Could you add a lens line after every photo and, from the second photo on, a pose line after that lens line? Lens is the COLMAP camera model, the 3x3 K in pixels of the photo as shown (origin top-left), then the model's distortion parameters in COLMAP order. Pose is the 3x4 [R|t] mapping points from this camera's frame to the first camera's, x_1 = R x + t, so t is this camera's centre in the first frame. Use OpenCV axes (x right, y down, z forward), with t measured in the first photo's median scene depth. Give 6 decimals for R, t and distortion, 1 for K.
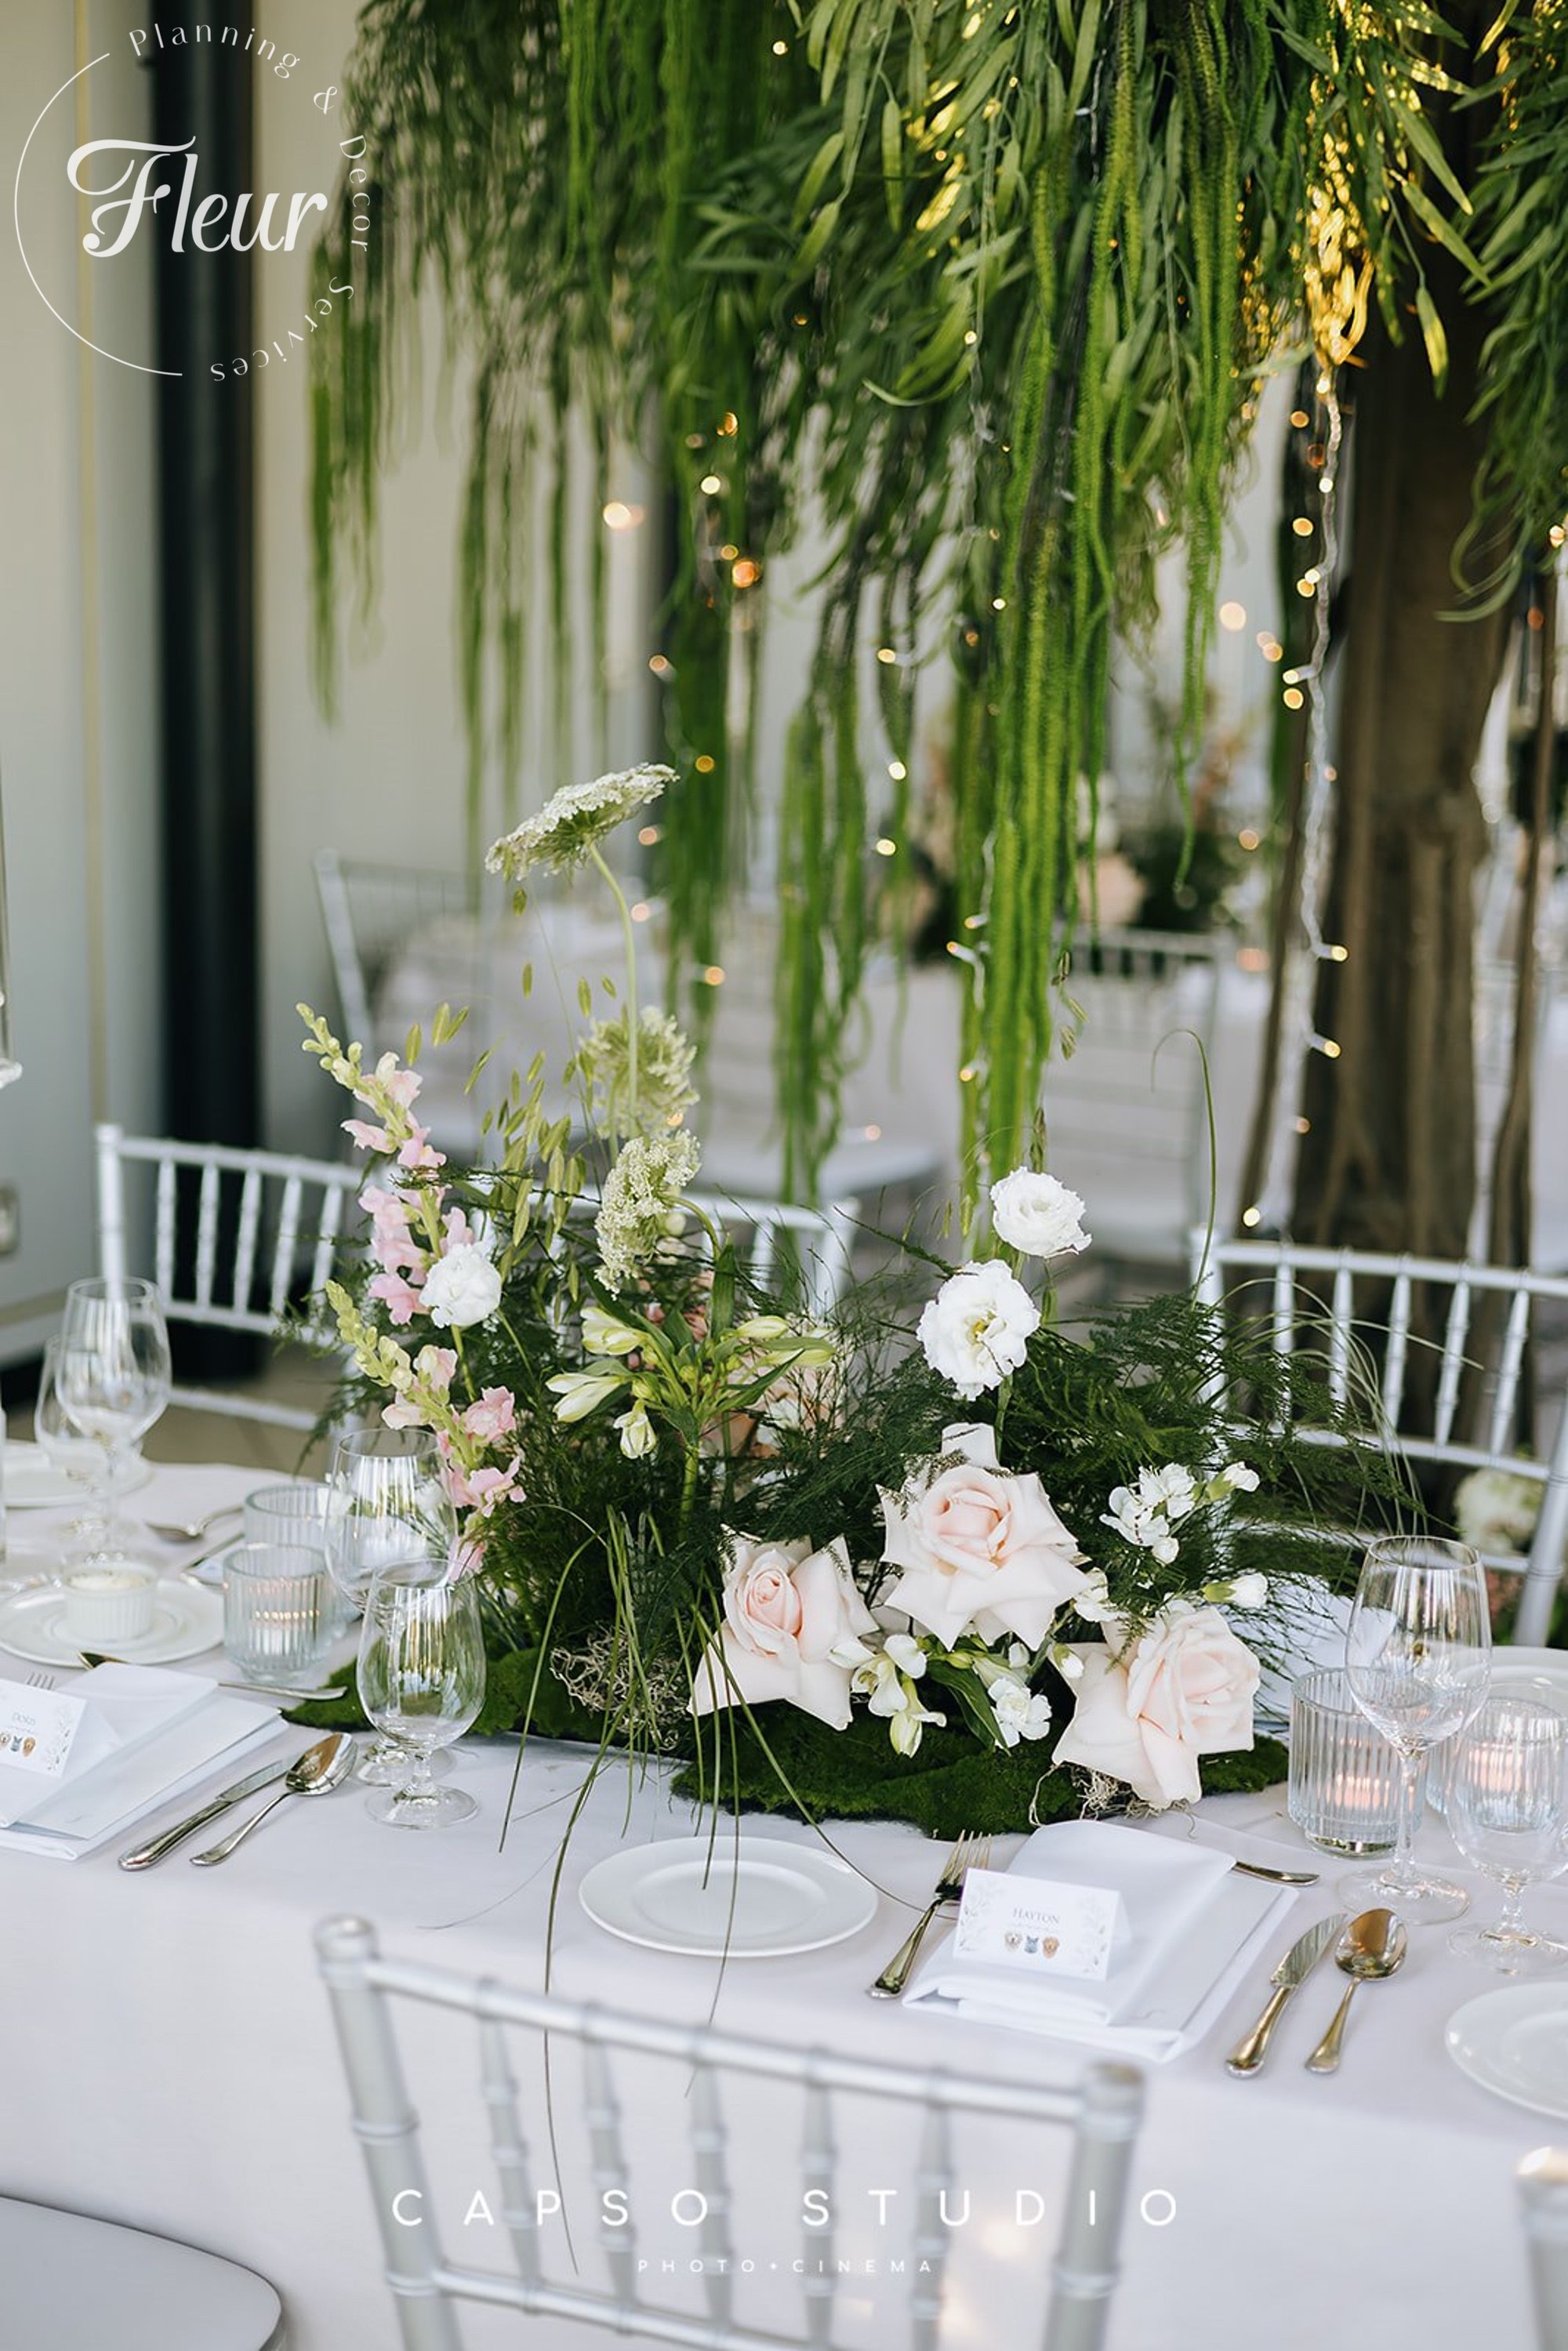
lens RADIAL K [[3383.7, 0, 842.8], [0, 3383.7, 1153.4], [0, 0, 1]] dist [0.024805, 0.000000]
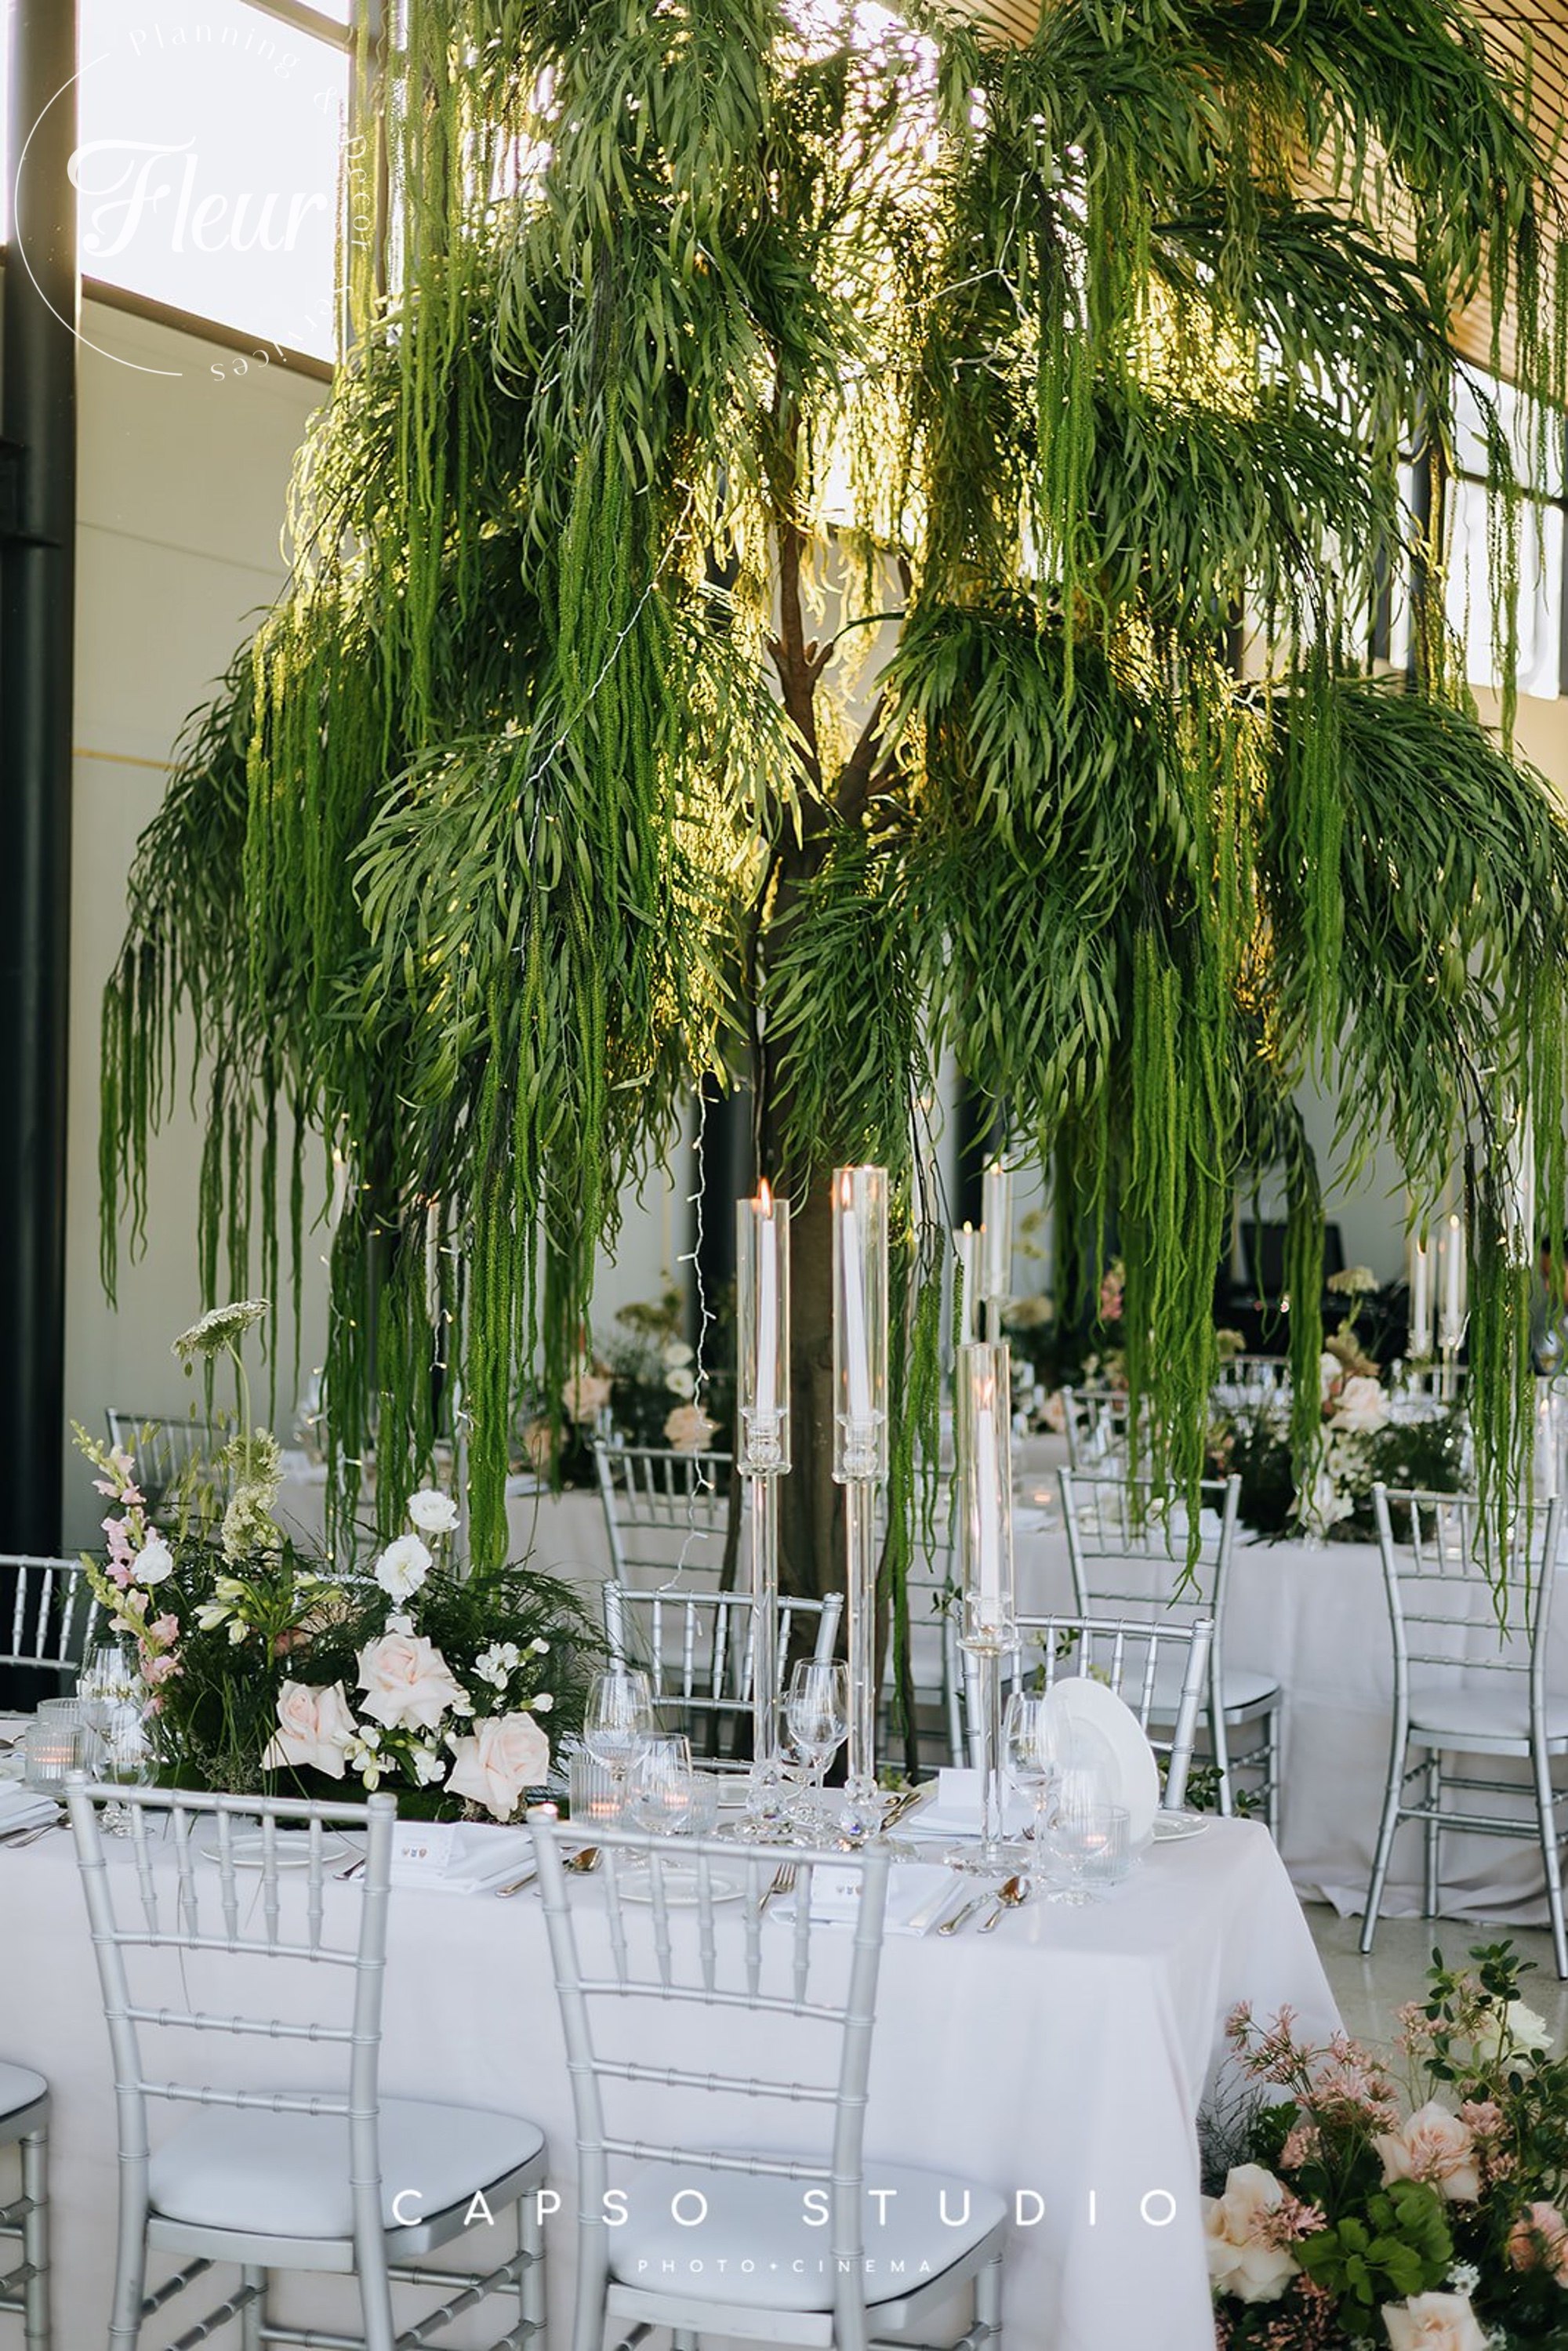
lens RADIAL K [[3383.7, 0, 677.1], [0, 3383.7, 1197.2], [0, 0, 1]] dist [0.024805, 0.000000]
pose [[0.999926, -0.010025, 0.006924, 0.146291], [0.011051, 0.985562, -0.168953, 0.135087], [-0.005130, 0.169017, 0.985600, -0.786167]]
